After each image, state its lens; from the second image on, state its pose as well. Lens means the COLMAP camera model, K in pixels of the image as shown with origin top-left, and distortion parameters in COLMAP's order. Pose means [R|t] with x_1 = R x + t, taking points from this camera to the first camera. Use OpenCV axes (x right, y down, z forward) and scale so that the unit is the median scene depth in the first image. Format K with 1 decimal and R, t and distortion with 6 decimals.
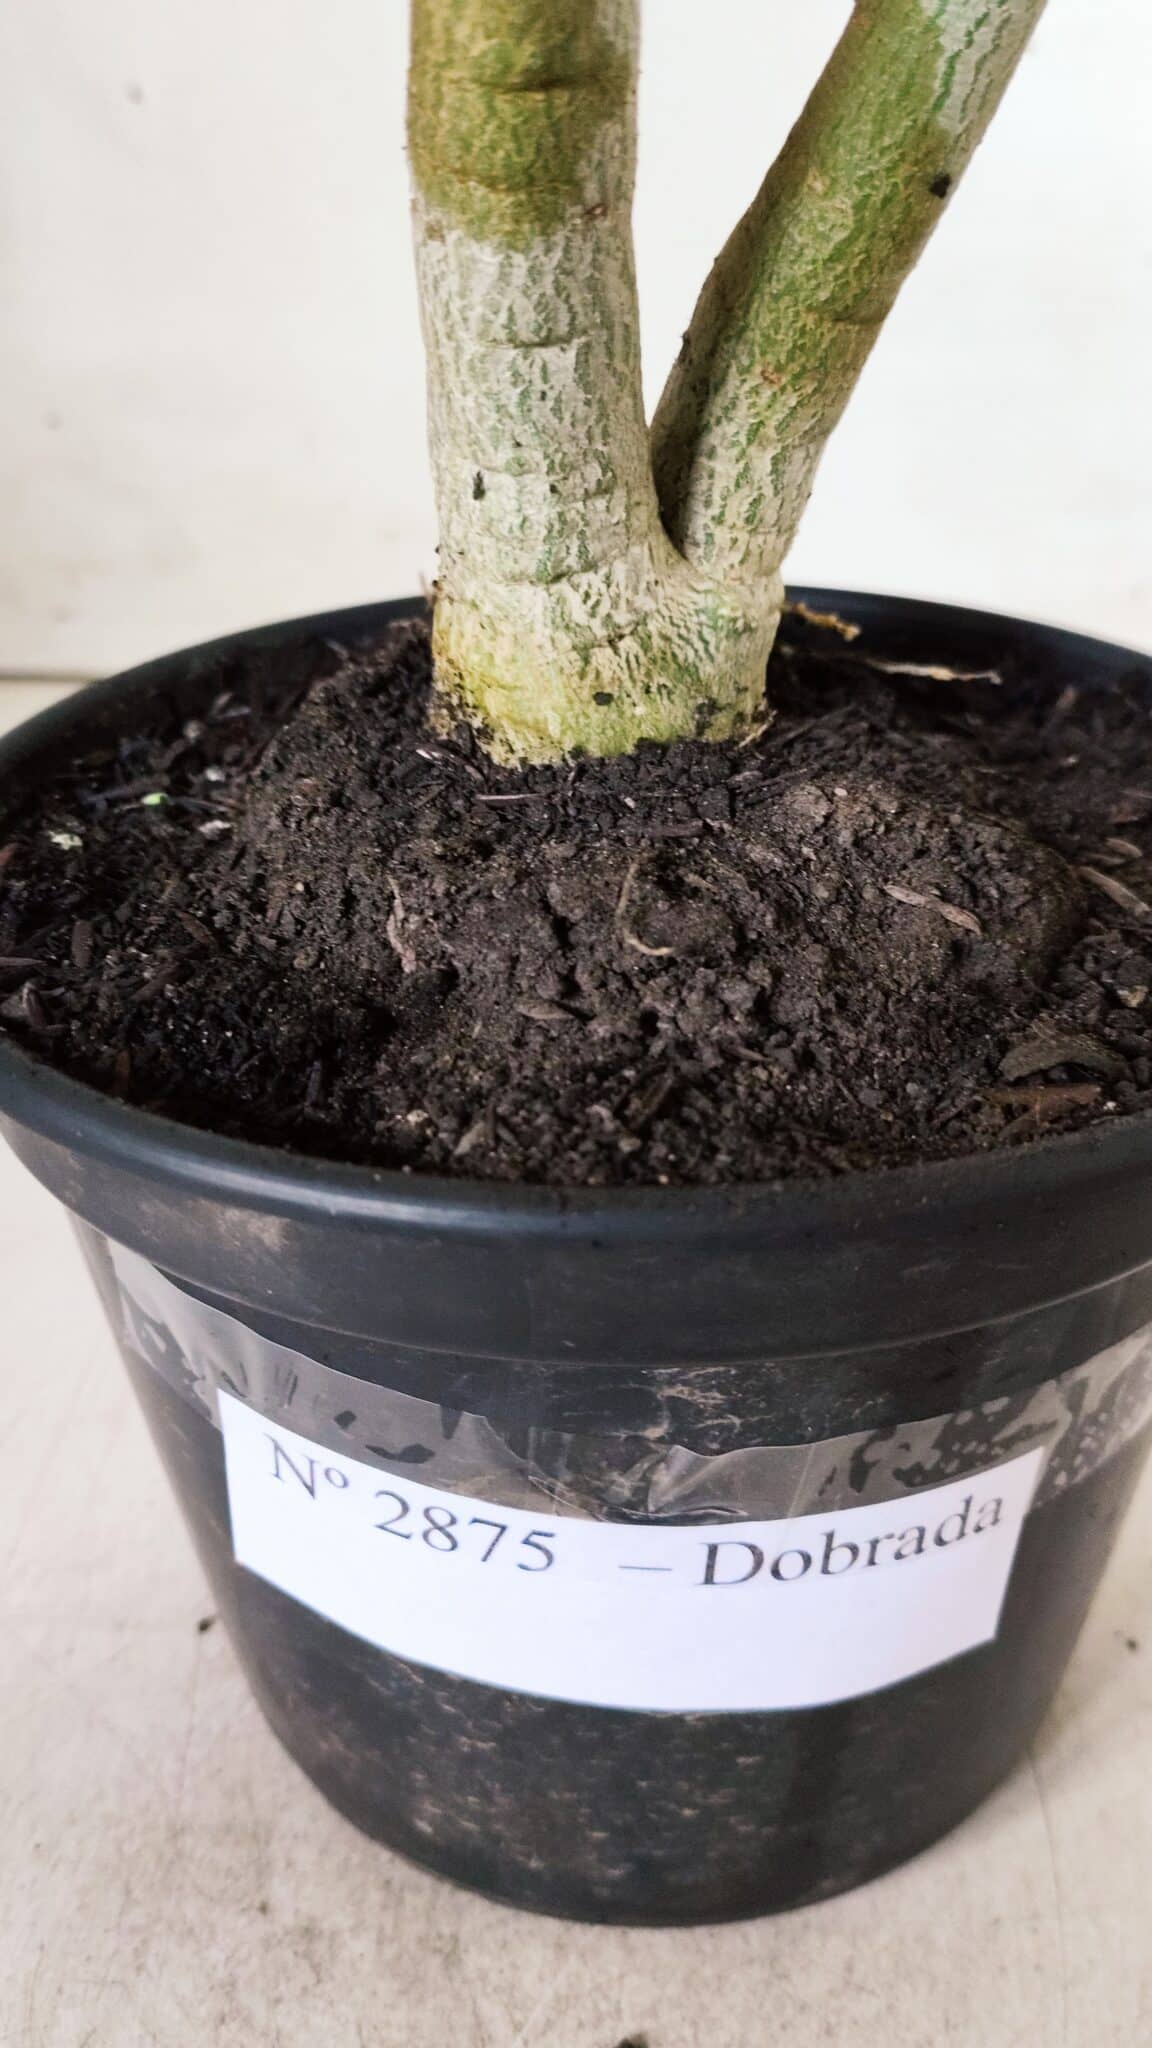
lens RADIAL K [[1822.7, 0, 600.5], [0, 1822.7, 1034.9], [0, 0, 1]] dist [0.114560, -0.183639]
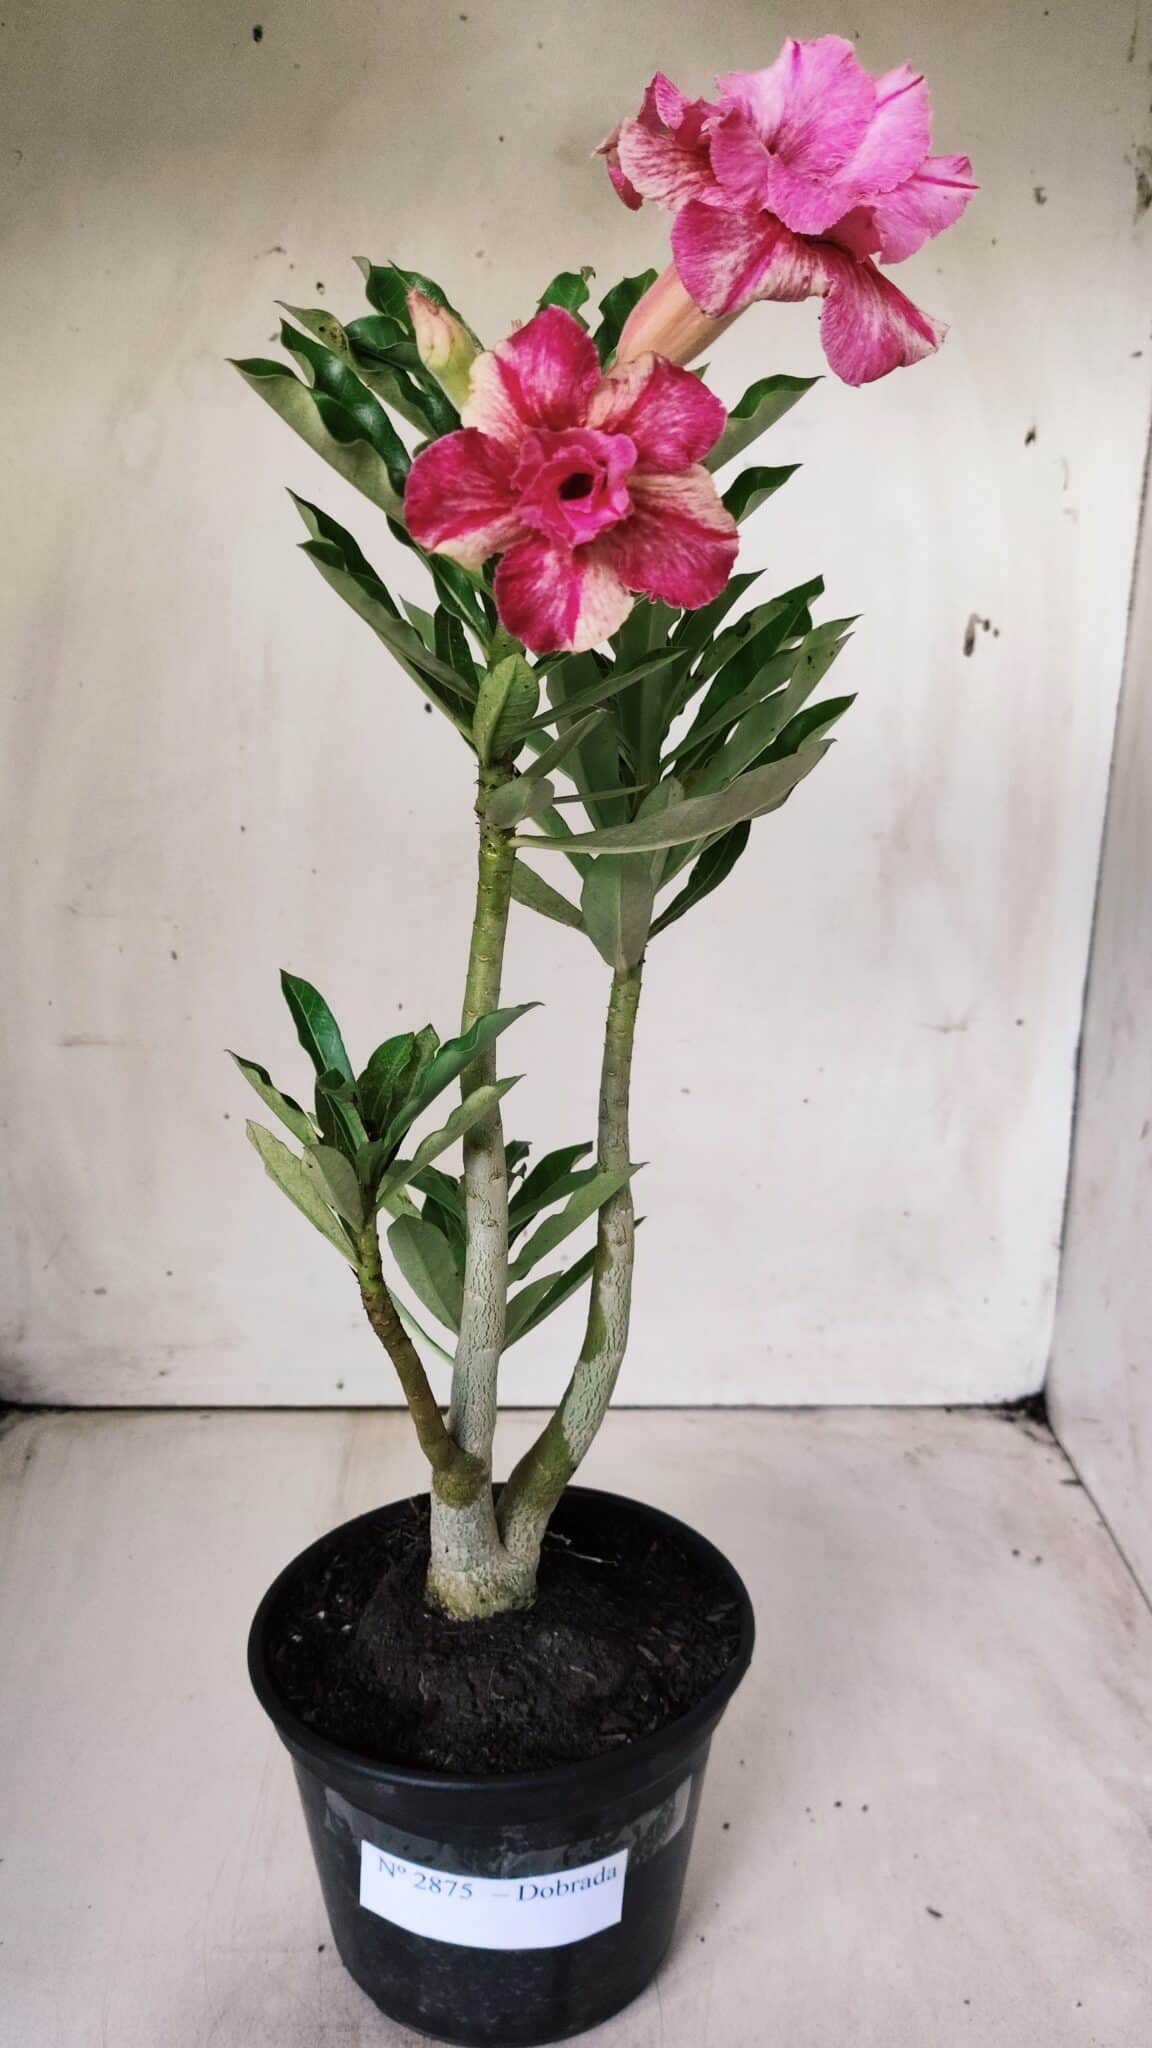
lens RADIAL K [[1822.7, 0, 578.3], [0, 1822.7, 1034.1], [0, 0, 1]] dist [0.114560, -0.183639]
pose [[0.997636, -0.013746, 0.067329, -0.036177], [0.028367, 0.974791, -0.221309, -0.442431], [-0.062589, 0.222696, 0.972877, -2.424584]]
